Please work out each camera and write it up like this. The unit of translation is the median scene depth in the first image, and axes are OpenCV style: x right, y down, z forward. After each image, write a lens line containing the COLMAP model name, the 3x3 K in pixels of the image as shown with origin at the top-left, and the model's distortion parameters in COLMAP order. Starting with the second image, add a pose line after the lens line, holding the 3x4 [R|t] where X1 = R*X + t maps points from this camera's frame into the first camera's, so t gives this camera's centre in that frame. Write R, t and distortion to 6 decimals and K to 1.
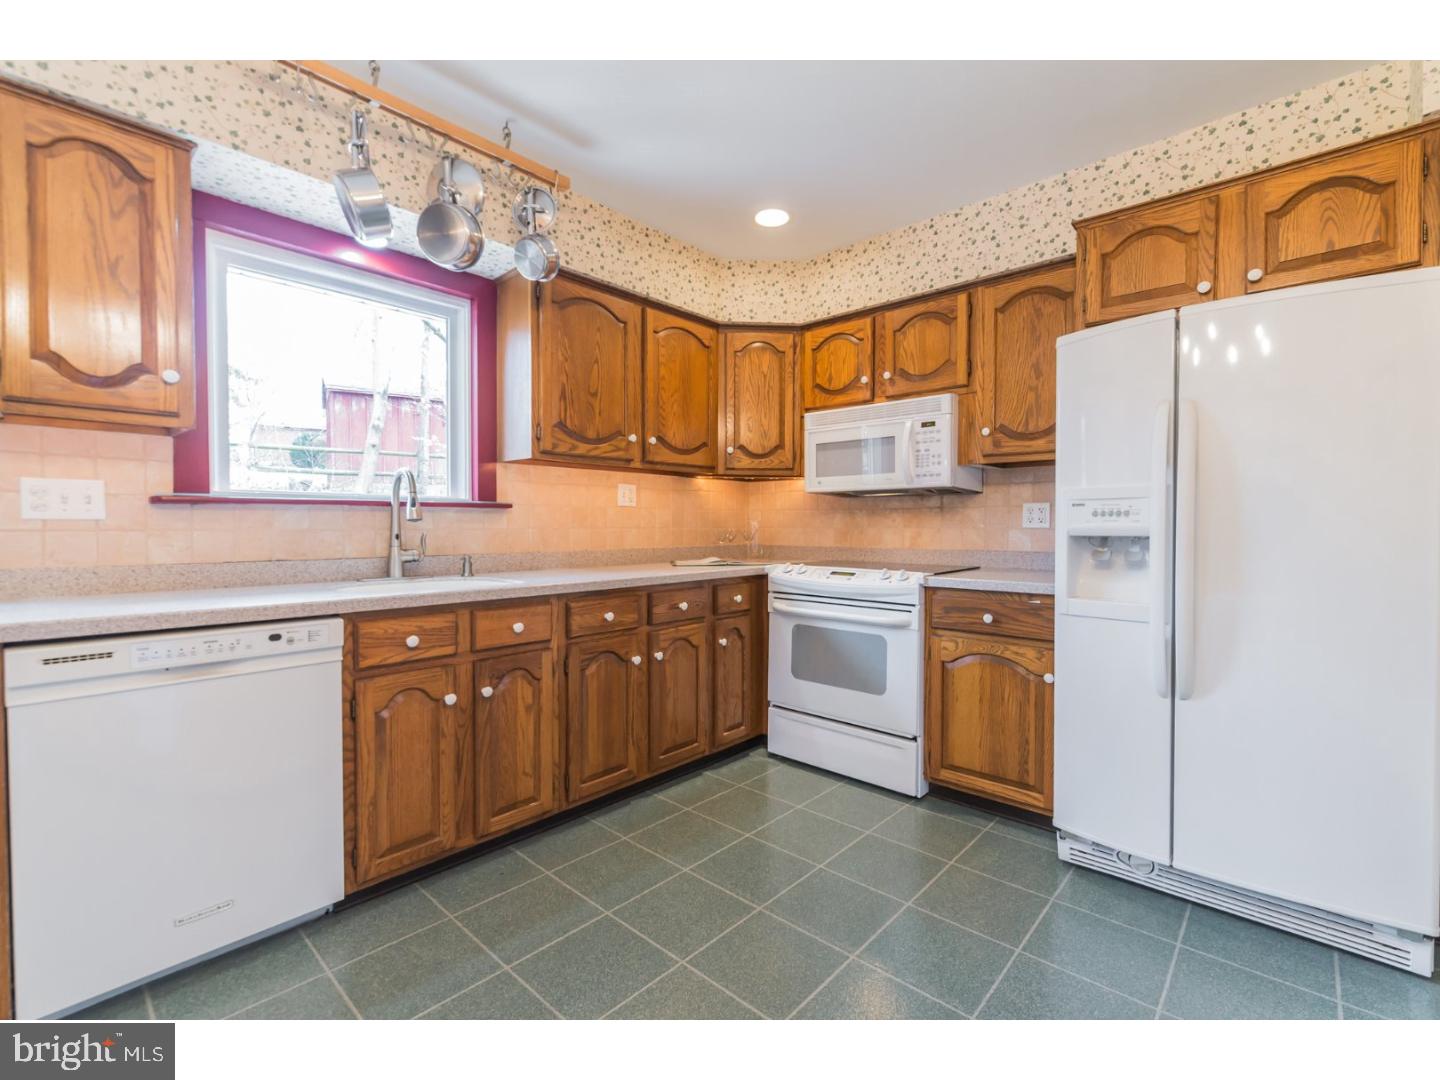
lens RADIAL K [[637.5, 0, 721.1], [0, 637.5, 535.6], [0, 0, 1]] dist [-0.000706, -0.001812]
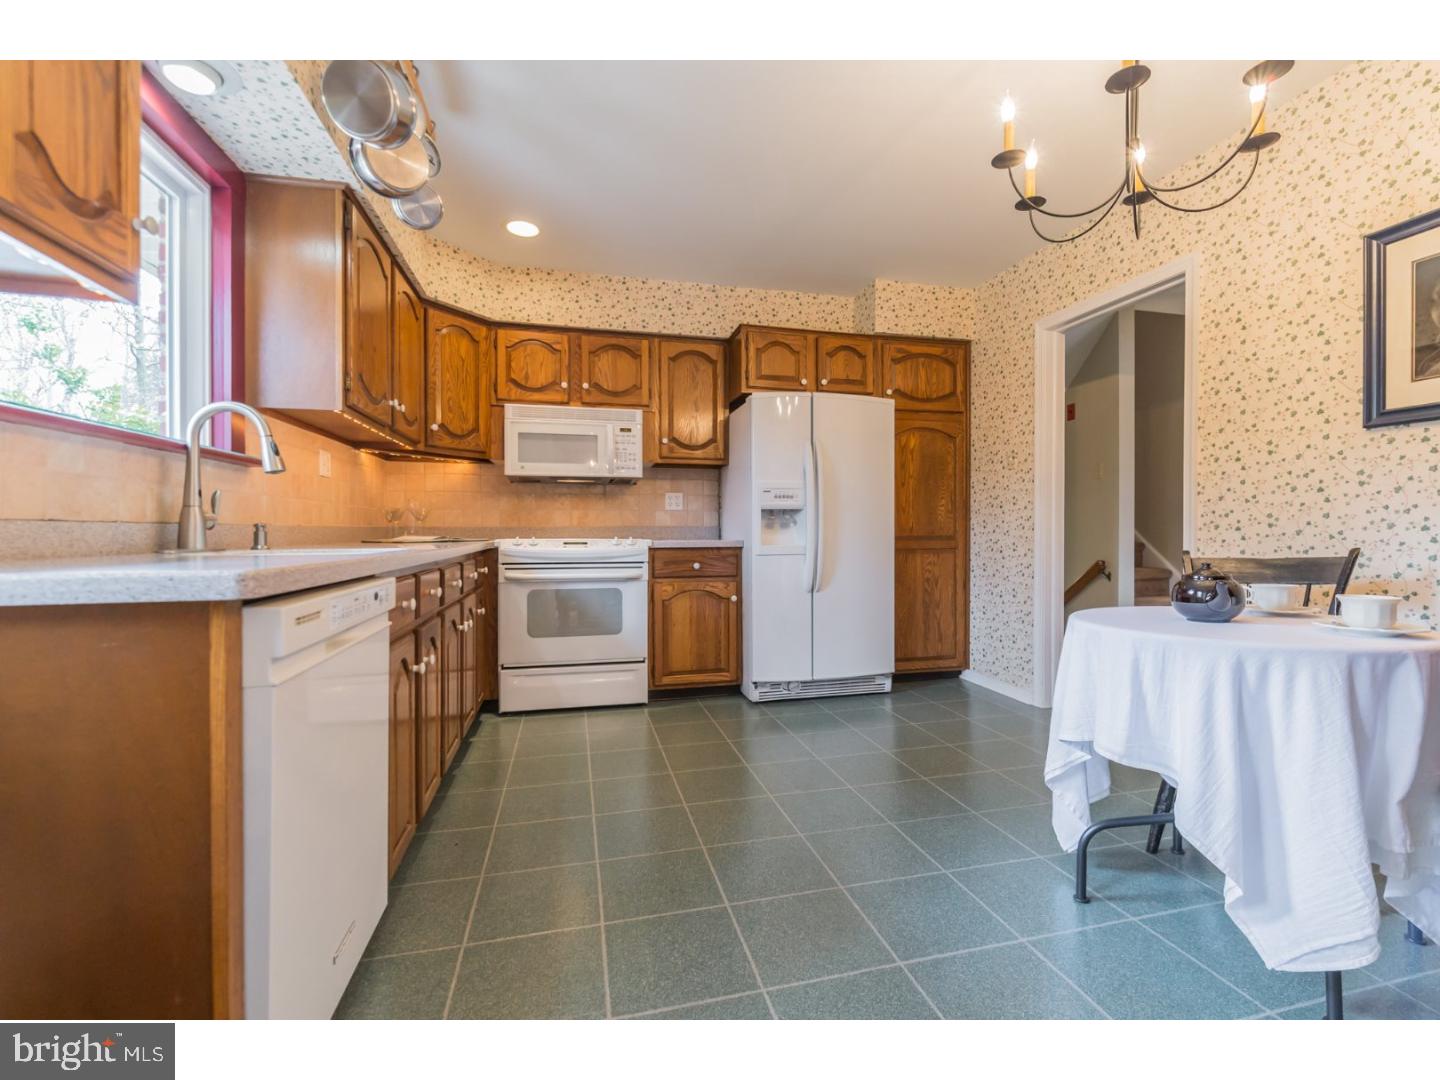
lens RADIAL K [[637.5, 0, 723.1], [0, 637.5, 535.1], [0, 0, 1]] dist [-0.000706, -0.001812]
pose [[0.563589, -0.006003, 0.826034, -0.652779], [0.013573, 0.999906, -0.001994, 0.049916], [-0.825944, 0.012335, 0.563617, 0.078472]]
